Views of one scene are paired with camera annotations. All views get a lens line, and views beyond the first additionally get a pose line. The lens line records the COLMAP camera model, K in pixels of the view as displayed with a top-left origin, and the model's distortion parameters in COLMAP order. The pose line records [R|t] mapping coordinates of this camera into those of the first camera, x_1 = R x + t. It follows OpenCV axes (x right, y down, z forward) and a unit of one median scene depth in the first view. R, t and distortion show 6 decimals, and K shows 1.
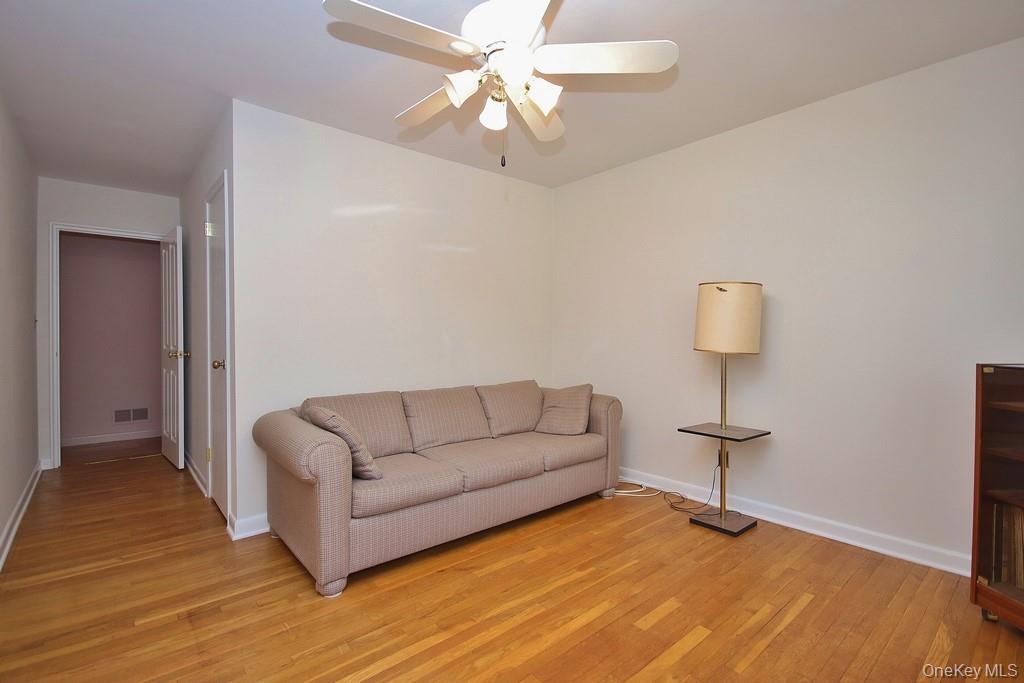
lens RADIAL K [[473.9, 0, 510.6], [0, 473.9, 340.3], [0, 0, 1]] dist [0.001144, -0.004417]
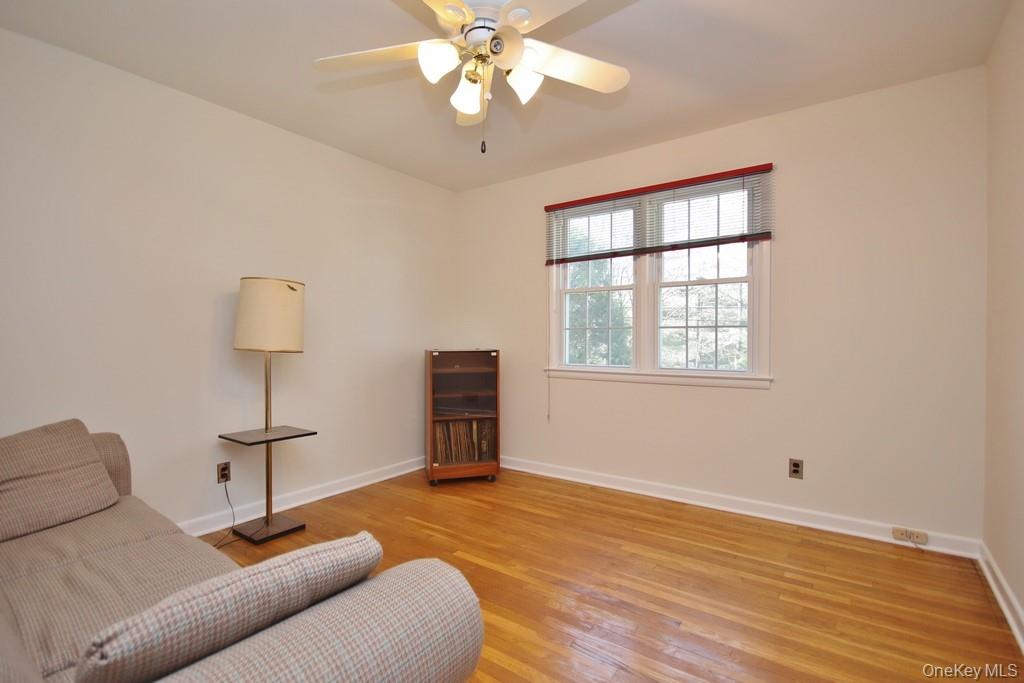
lens RADIAL K [[473.9, 0, 509.1], [0, 473.9, 343.6], [0, 0, 1]] dist [0.001144, -0.004417]
pose [[-0.233181, -0.006527, 0.972411, -0.672377], [0.011967, 0.999882, 0.009581, 0.005320], [-0.972360, 0.013871, -0.233076, 0.843051]]
